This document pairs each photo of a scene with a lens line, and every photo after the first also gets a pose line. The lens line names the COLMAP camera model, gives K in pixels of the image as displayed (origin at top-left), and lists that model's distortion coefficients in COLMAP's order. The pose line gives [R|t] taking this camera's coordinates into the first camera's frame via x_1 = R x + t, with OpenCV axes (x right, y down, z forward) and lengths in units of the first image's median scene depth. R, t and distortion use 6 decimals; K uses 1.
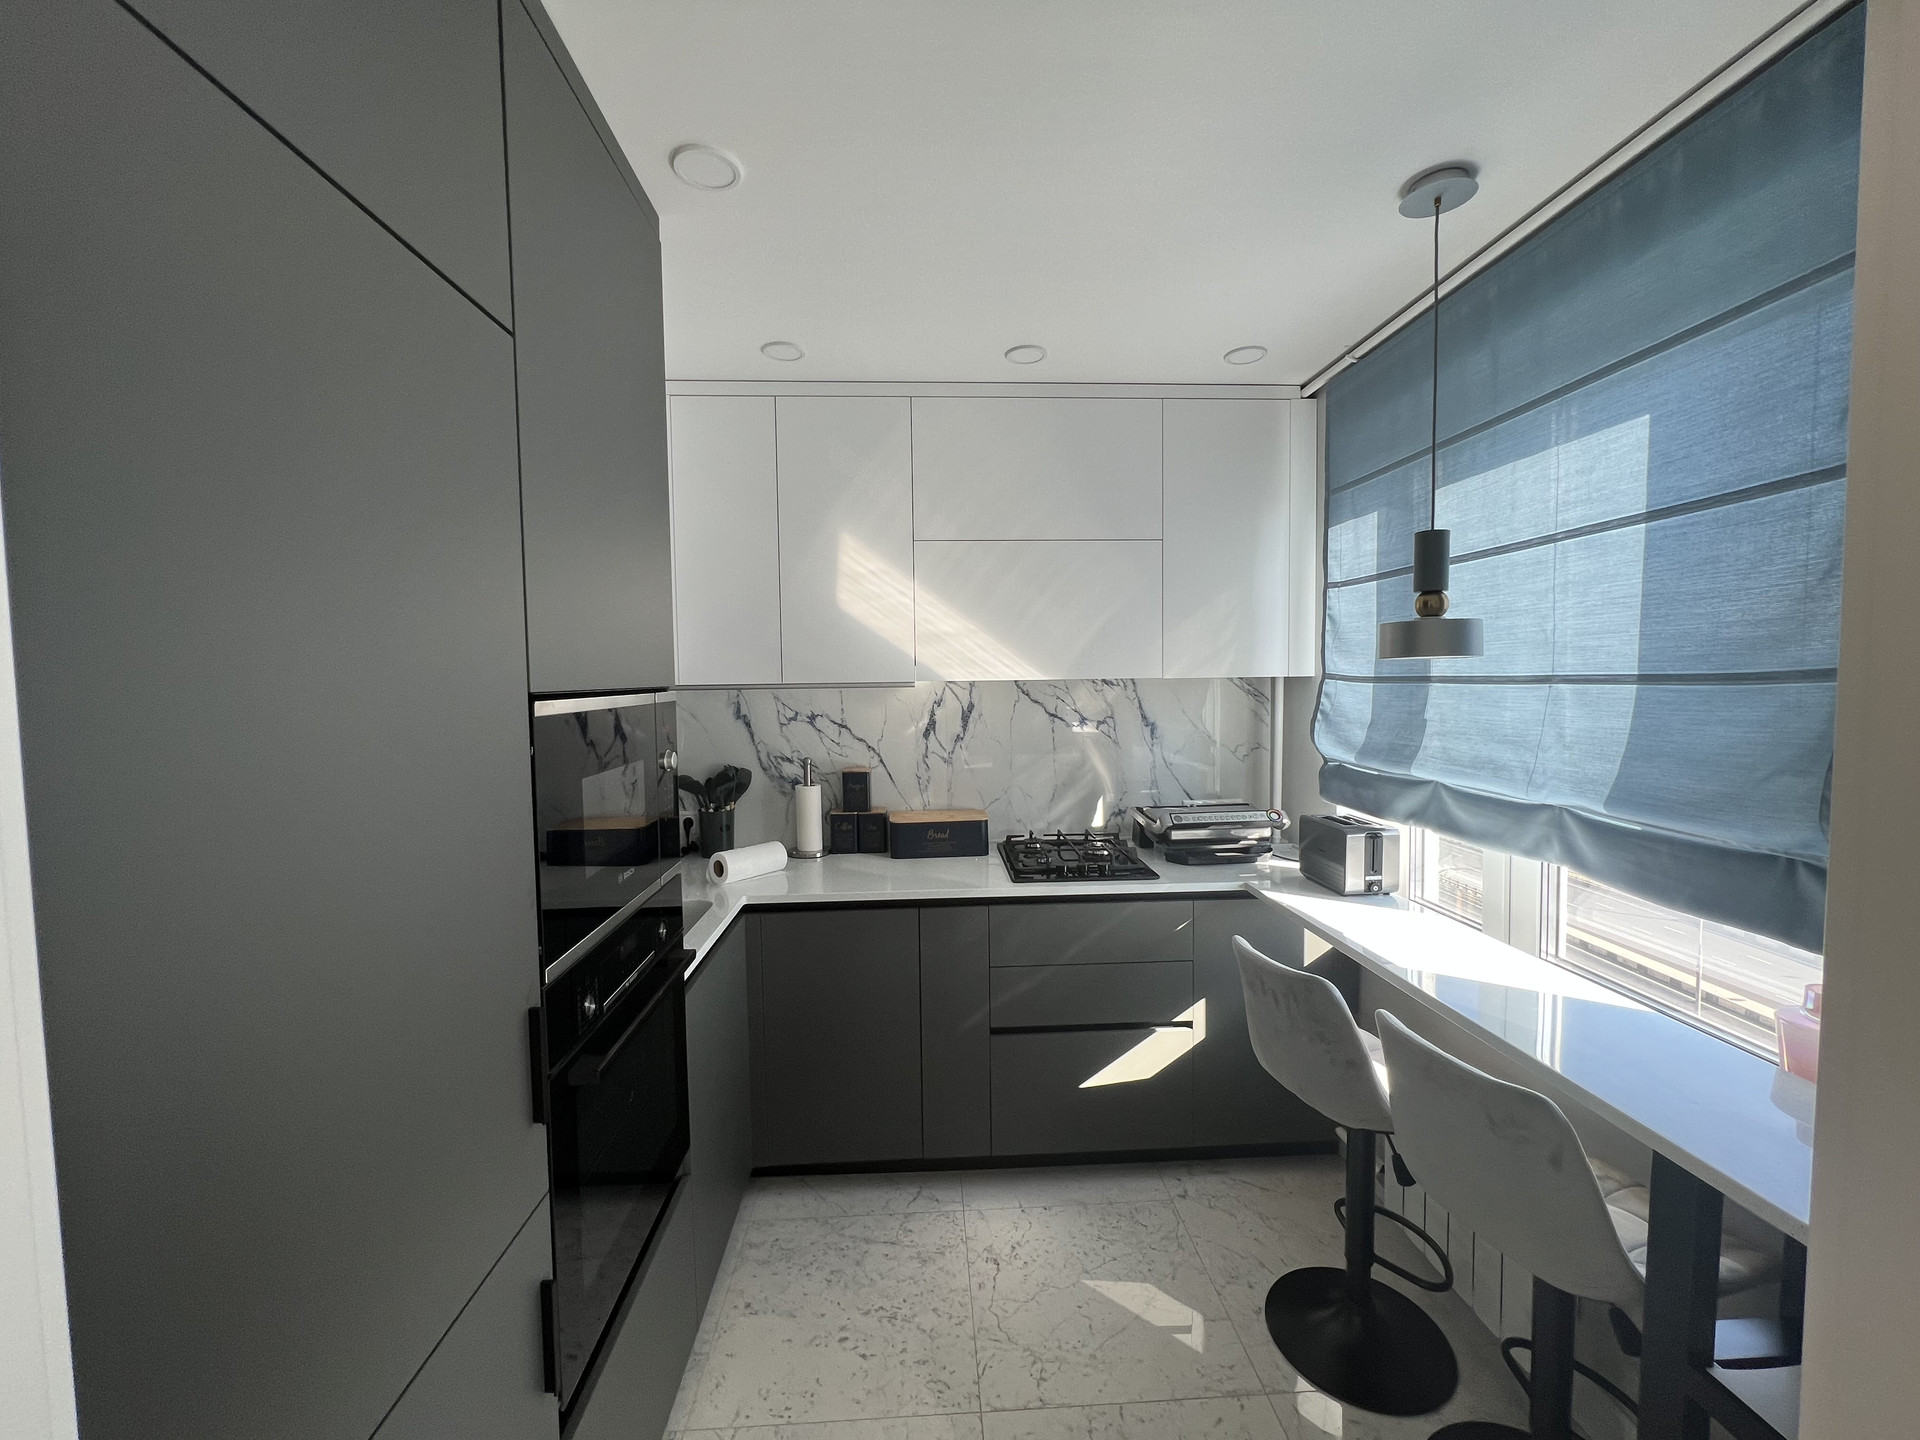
lens RADIAL K [[767.2, 0, 958.2], [0, 767.2, 719.6], [0, 0, 1]] dist [-0.004426, 0.000999]
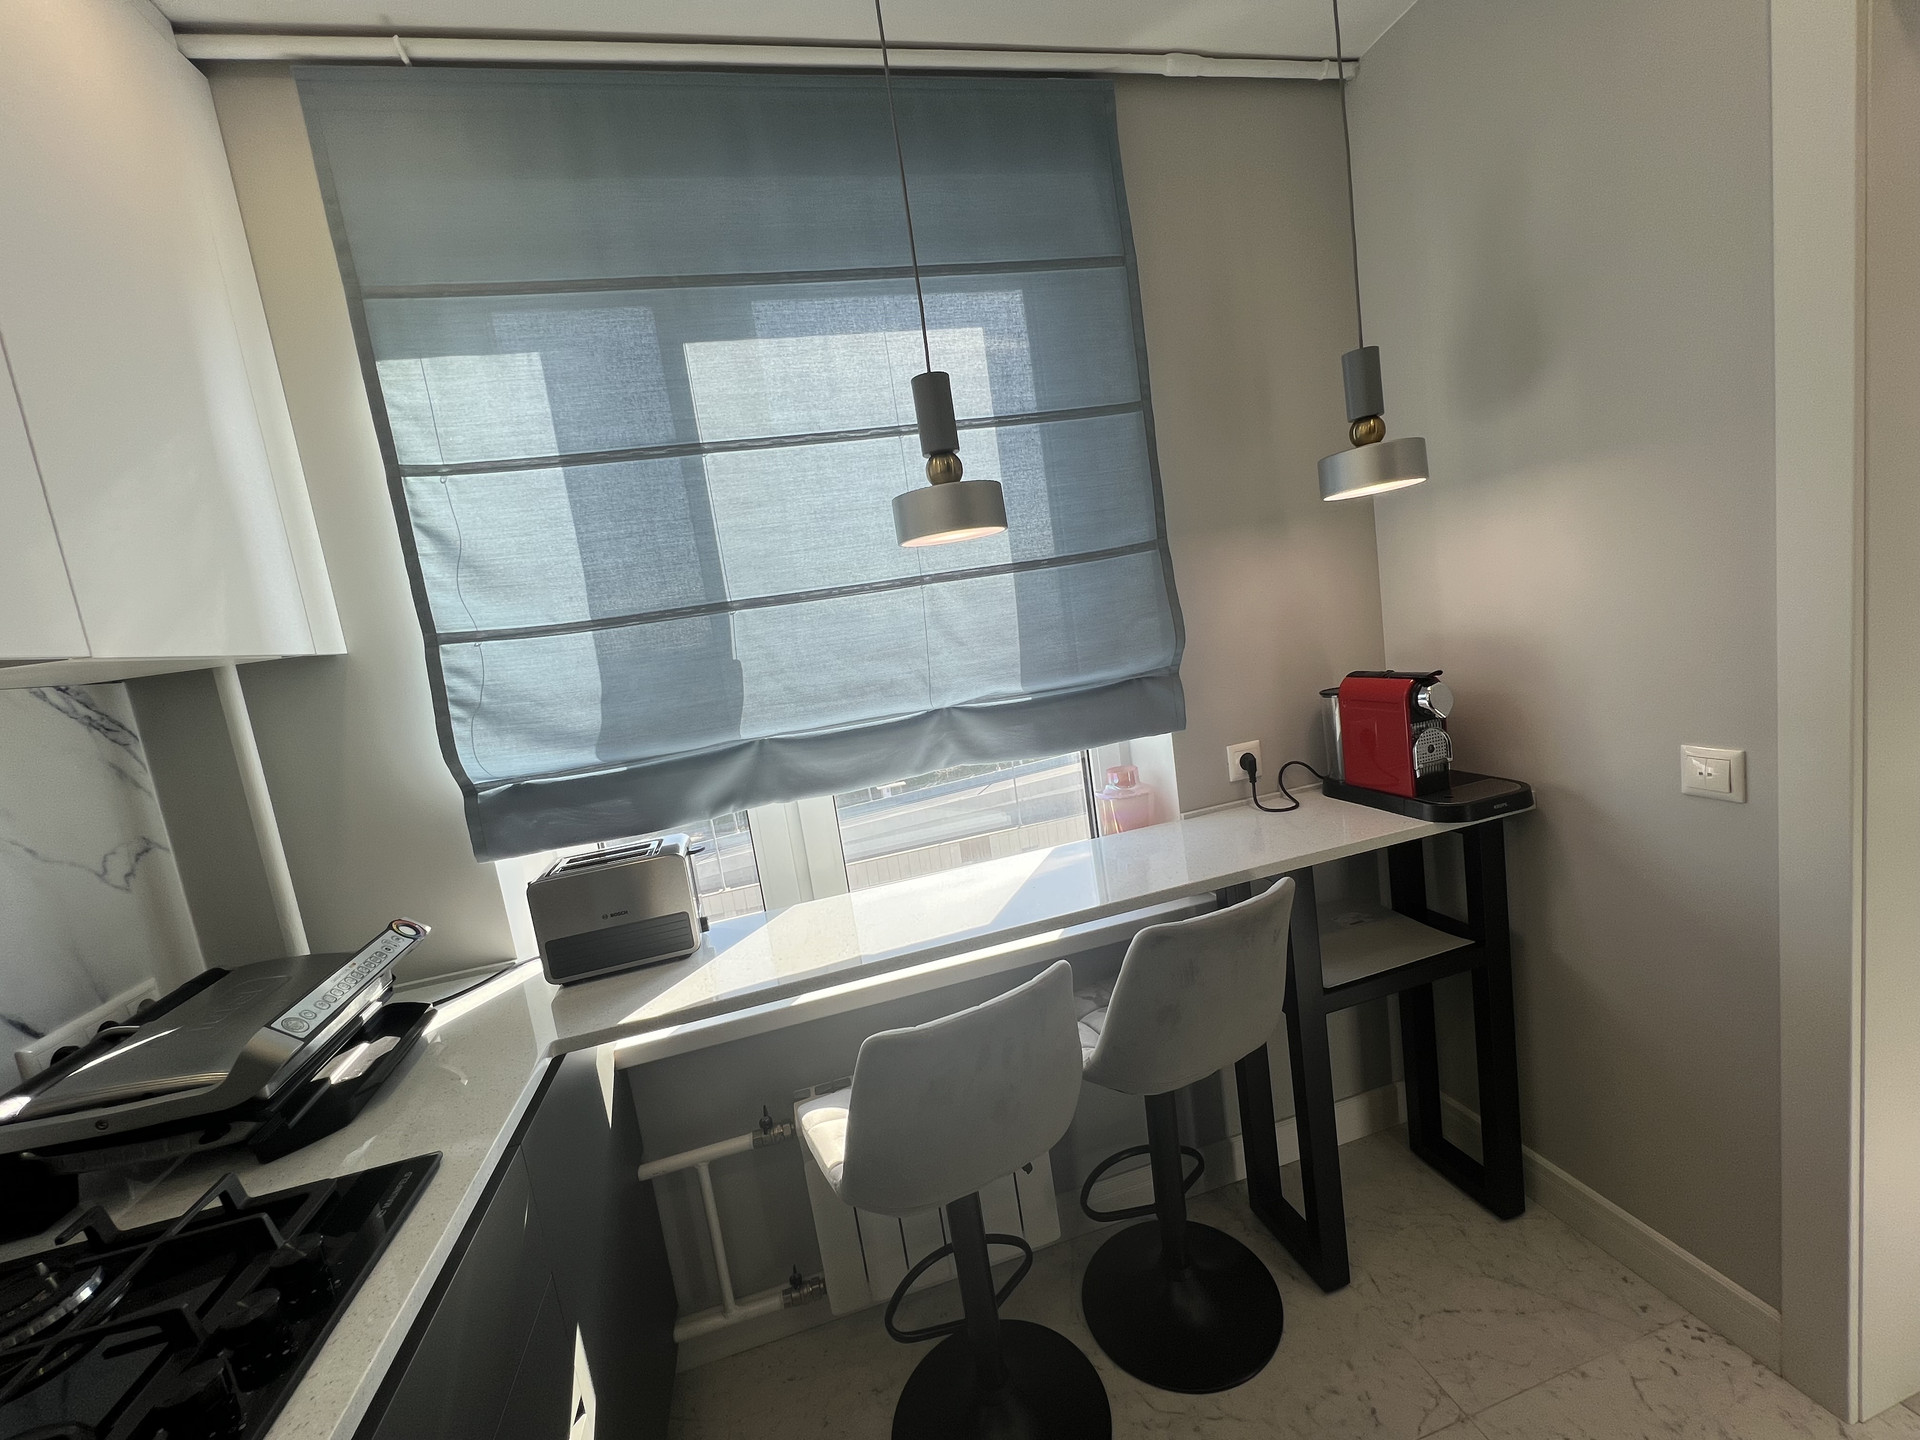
lens RADIAL K [[767.2, 0, 899.2], [0, 767.2, 736.8], [0, 0, 1]] dist [-0.004426, 0.000999]
pose [[-0.180036, -0.084271, 0.980043, -0.167585], [0.202097, 0.971900, 0.120697, 0.015435], [-0.962675, 0.219794, -0.157946, 1.118093]]
